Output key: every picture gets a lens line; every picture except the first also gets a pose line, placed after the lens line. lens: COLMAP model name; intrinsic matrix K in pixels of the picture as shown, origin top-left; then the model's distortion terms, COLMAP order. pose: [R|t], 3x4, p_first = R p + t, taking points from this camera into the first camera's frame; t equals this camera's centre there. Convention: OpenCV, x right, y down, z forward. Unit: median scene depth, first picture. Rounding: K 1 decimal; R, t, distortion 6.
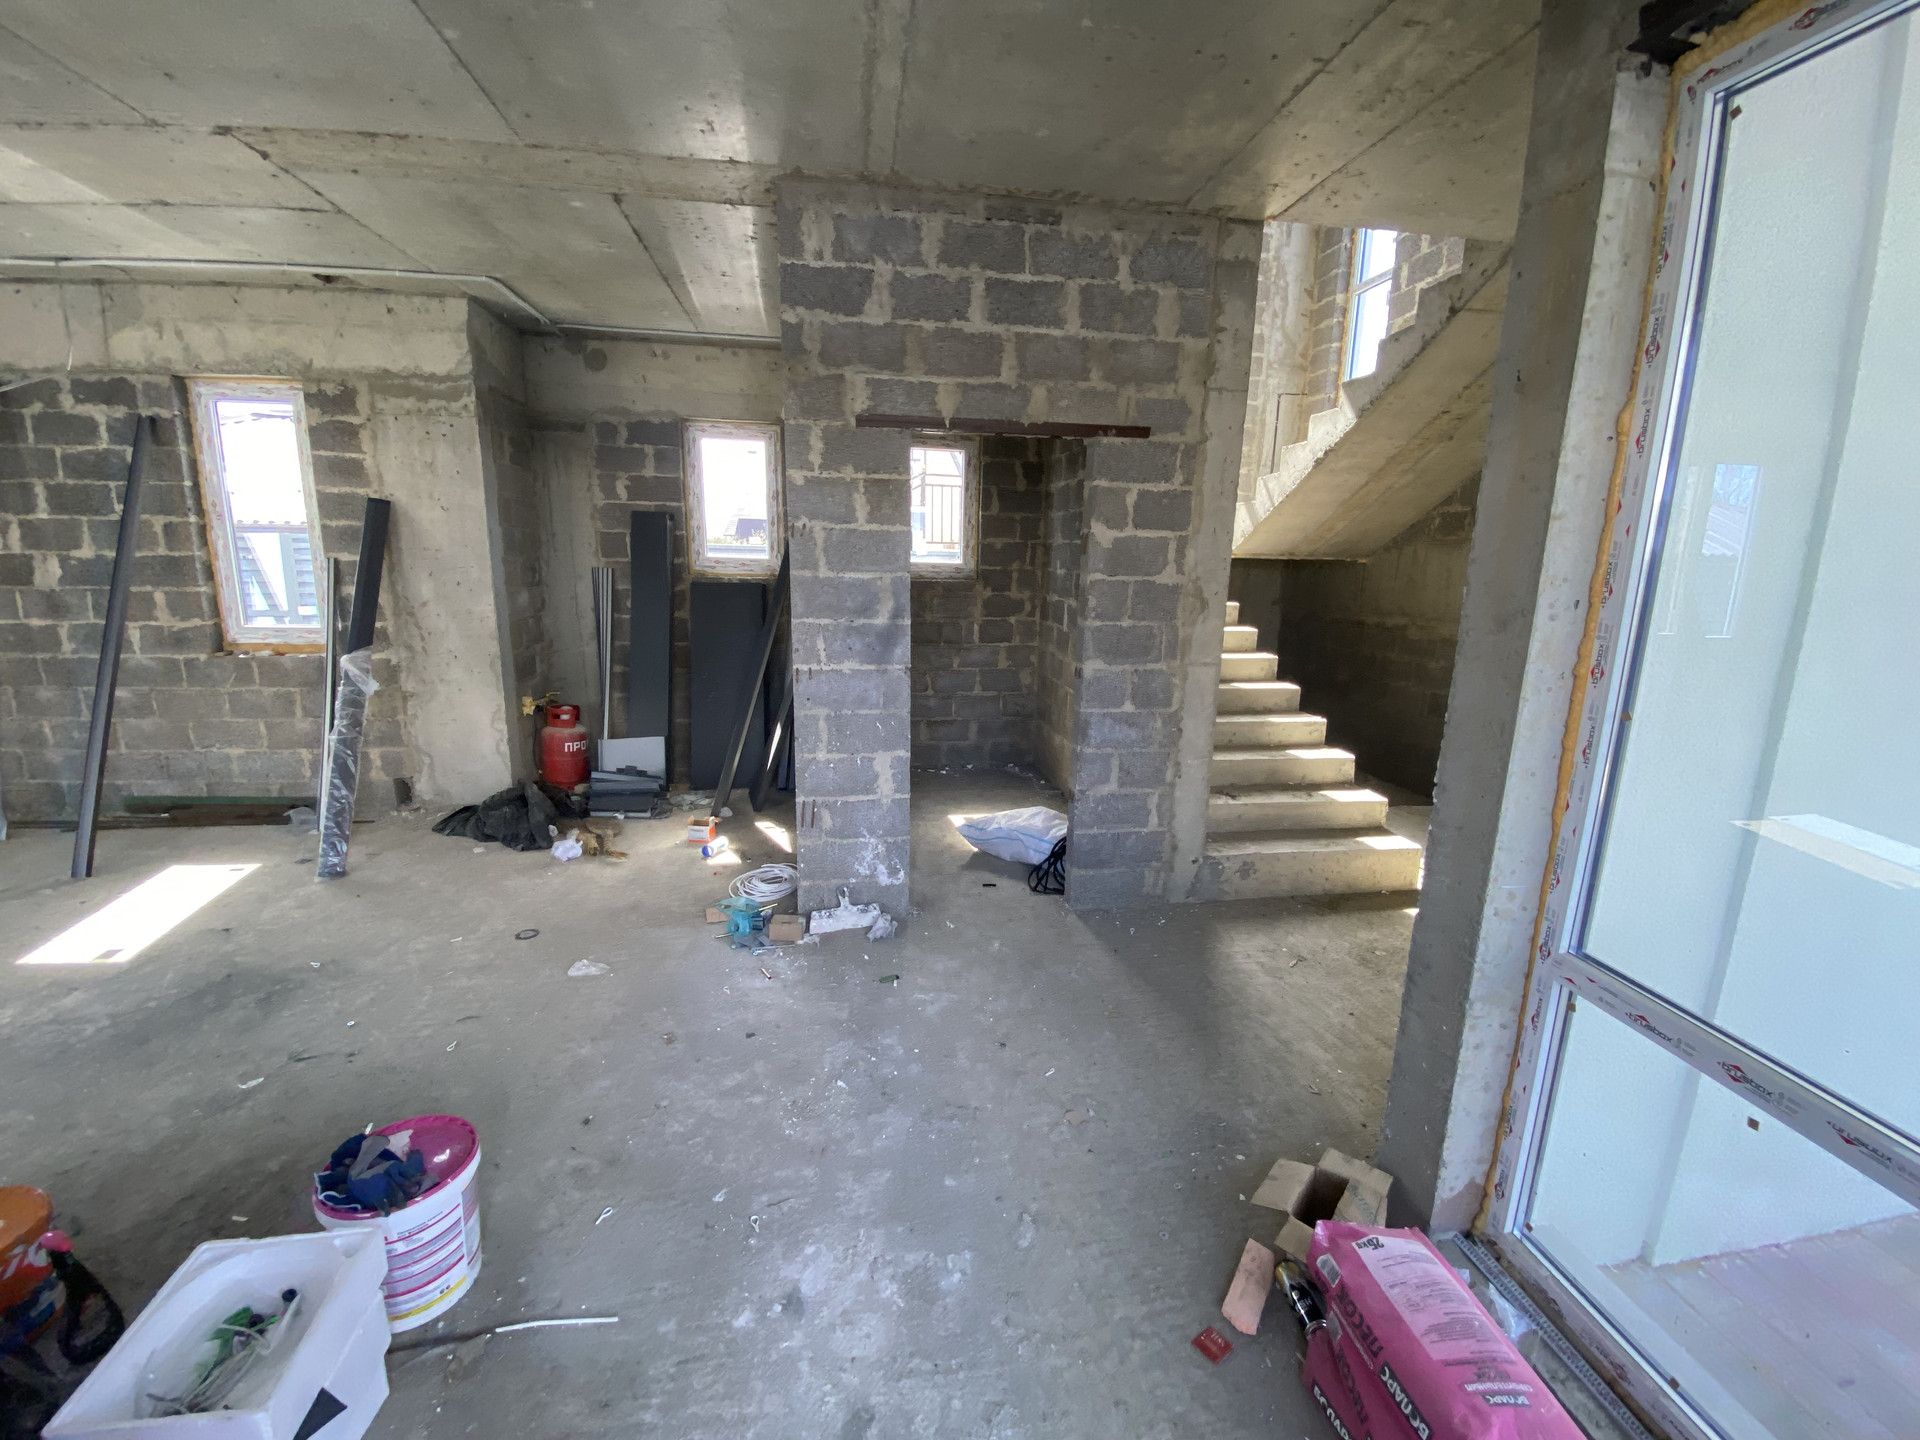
lens RADIAL K [[781.4, 0, 960.0], [0, 781.4, 720.0], [0, 0, 1]] dist [-0.024653, -0.000155]
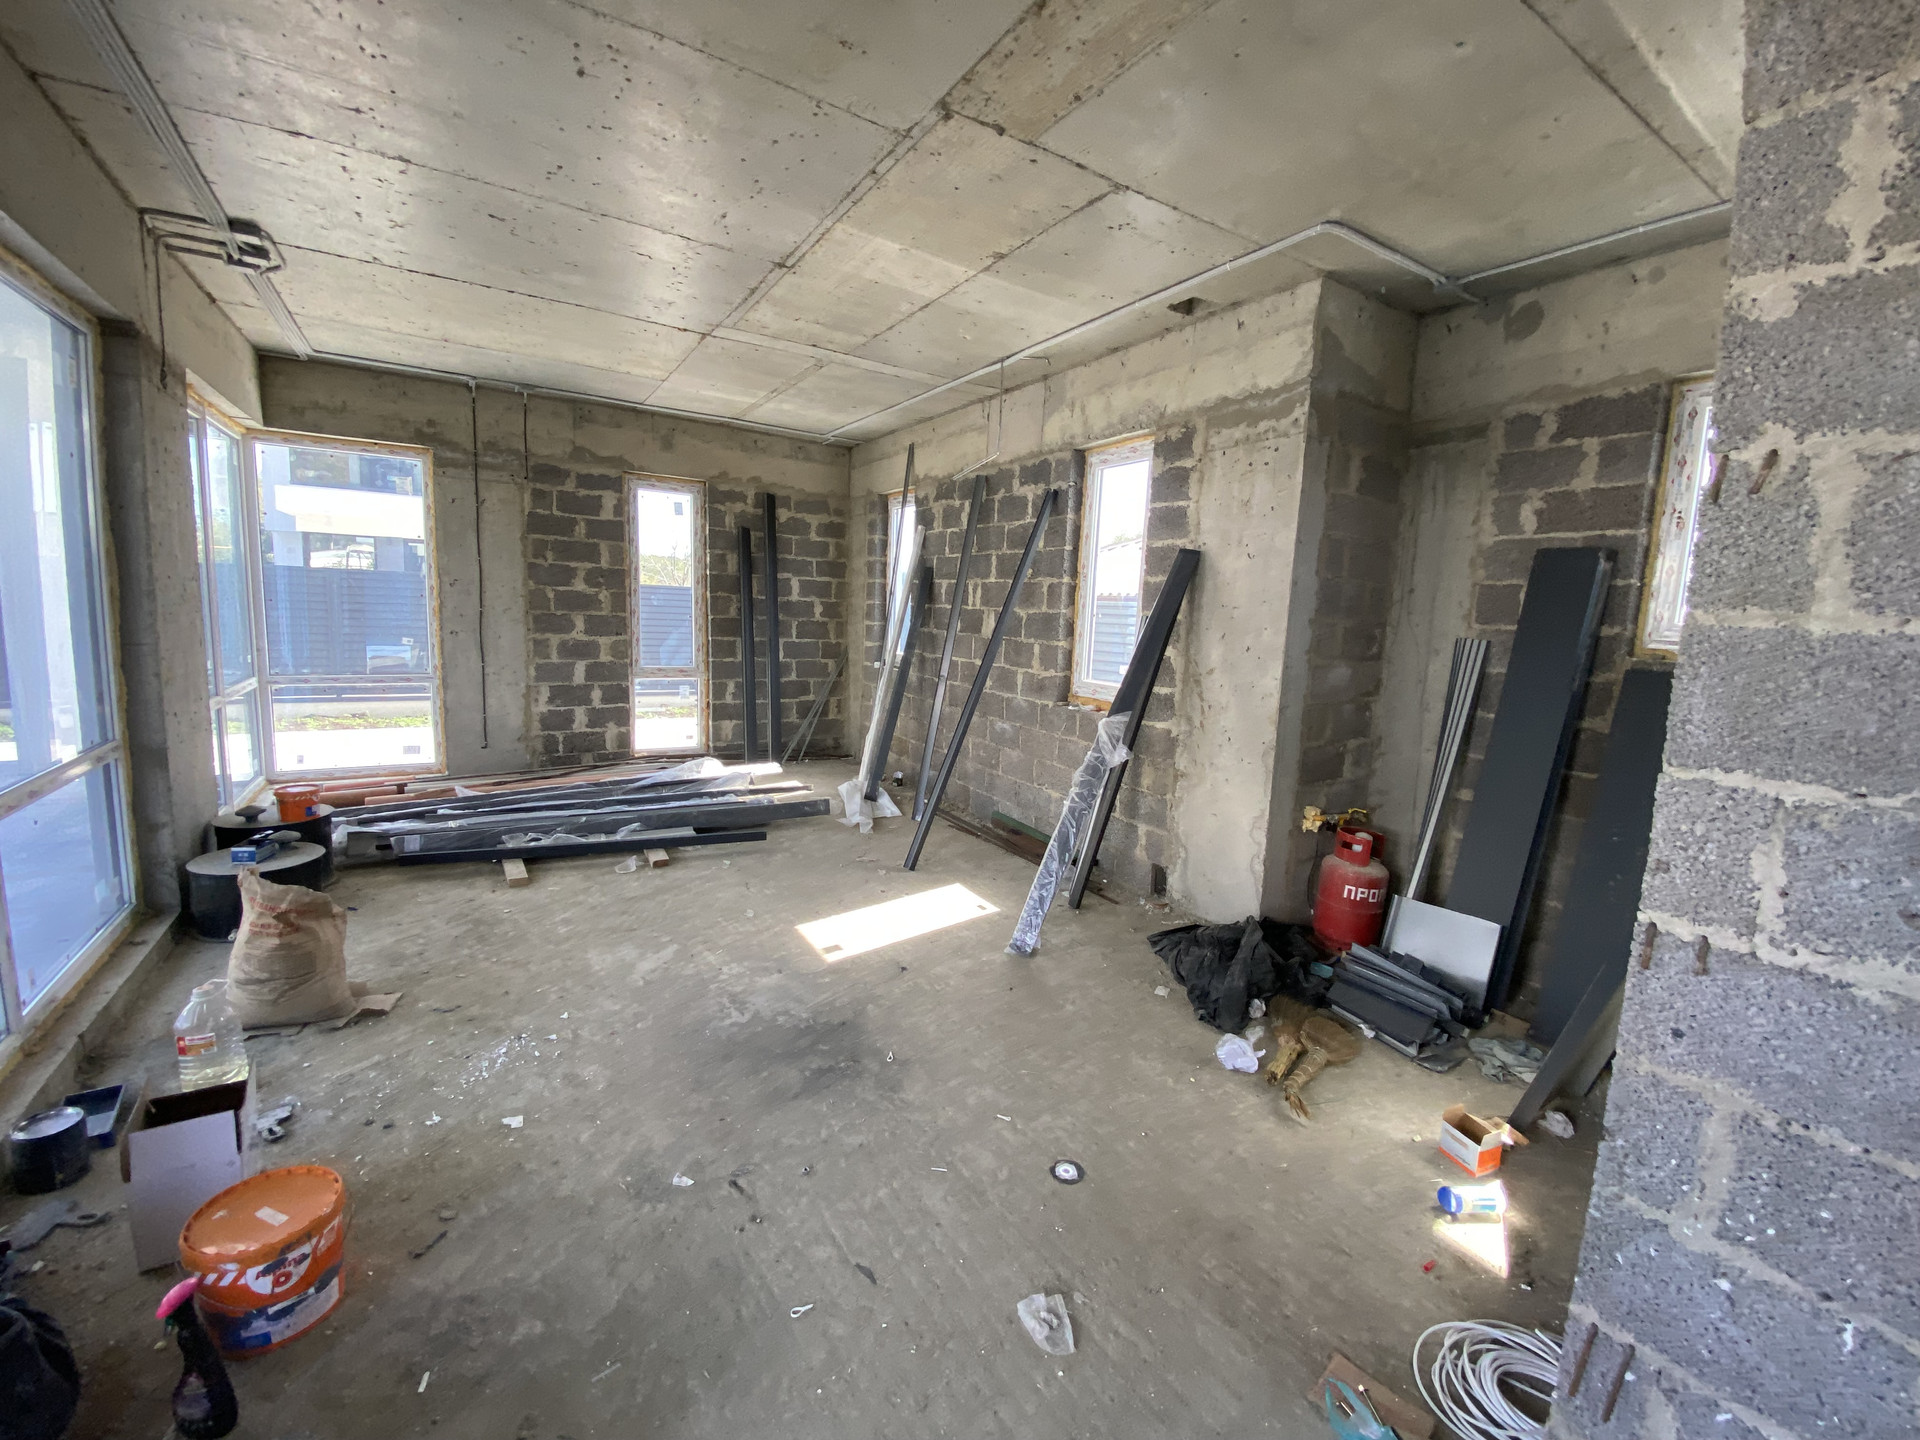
lens RADIAL K [[786.2, 0, 941.4], [0, 786.2, 716.8], [0, 0, 1]] dist [0.024838, -0.024506]
pose [[0.396187, 0.114621, -0.910987, -0.031642], [-0.221609, 0.974782, 0.026270, -0.063394], [0.891025, 0.191475, 0.411597, 0.419387]]
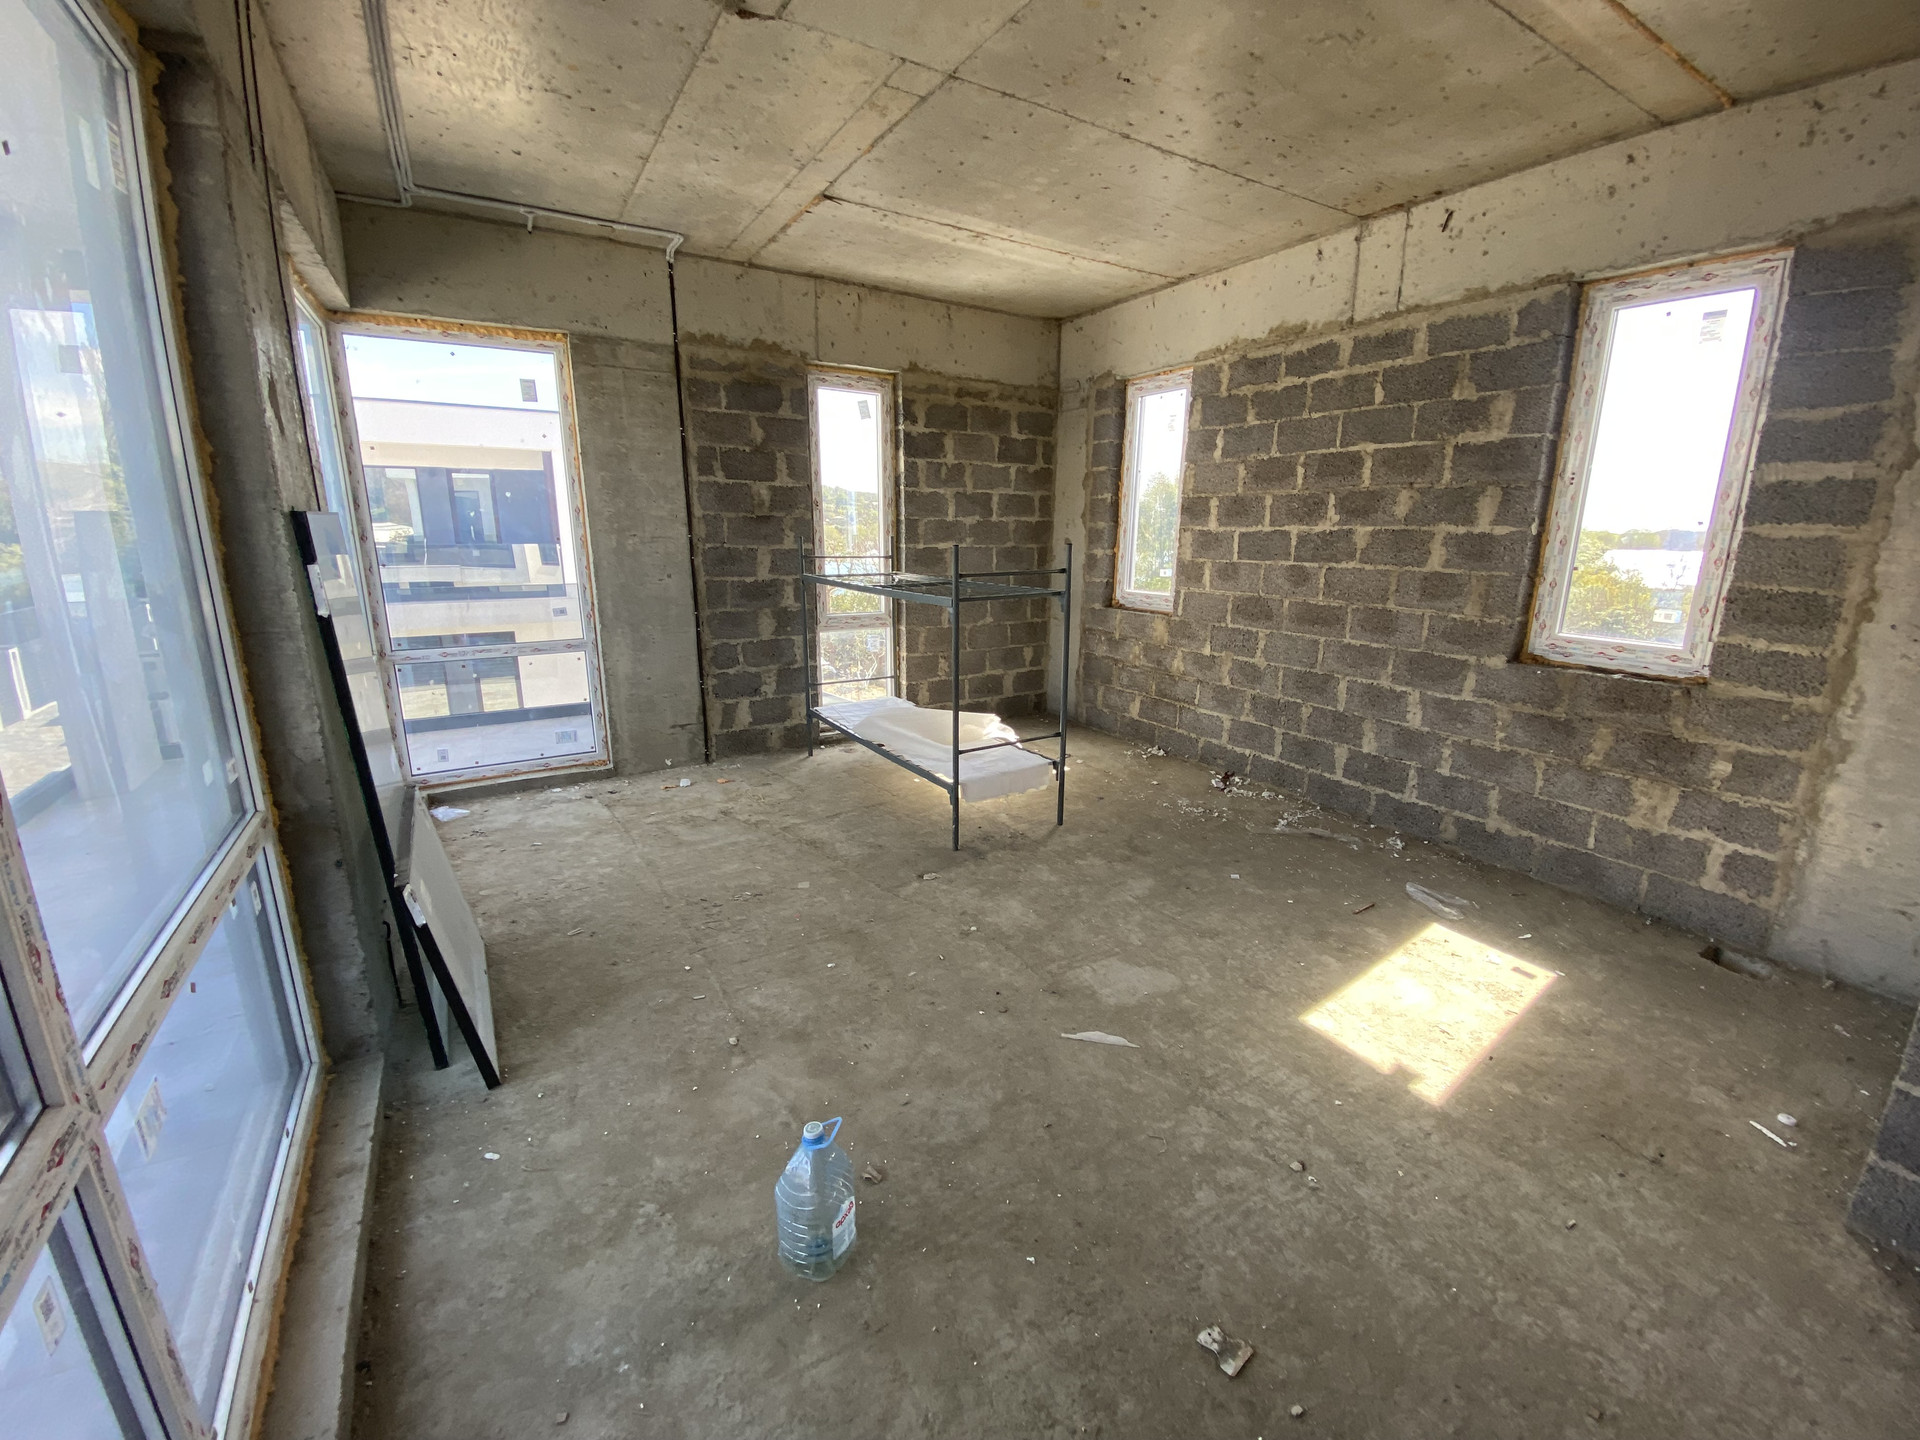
lens RADIAL K [[786.2, 0, 941.4], [0, 786.2, 716.8], [0, 0, 1]] dist [0.024838, -0.024506]
pose [[0.385394, 0.197904, -0.901280, -0.485271], [-0.175274, 0.974648, 0.139066, -0.038151], [0.905953, 0.104376, 0.410312, 0.160971]]
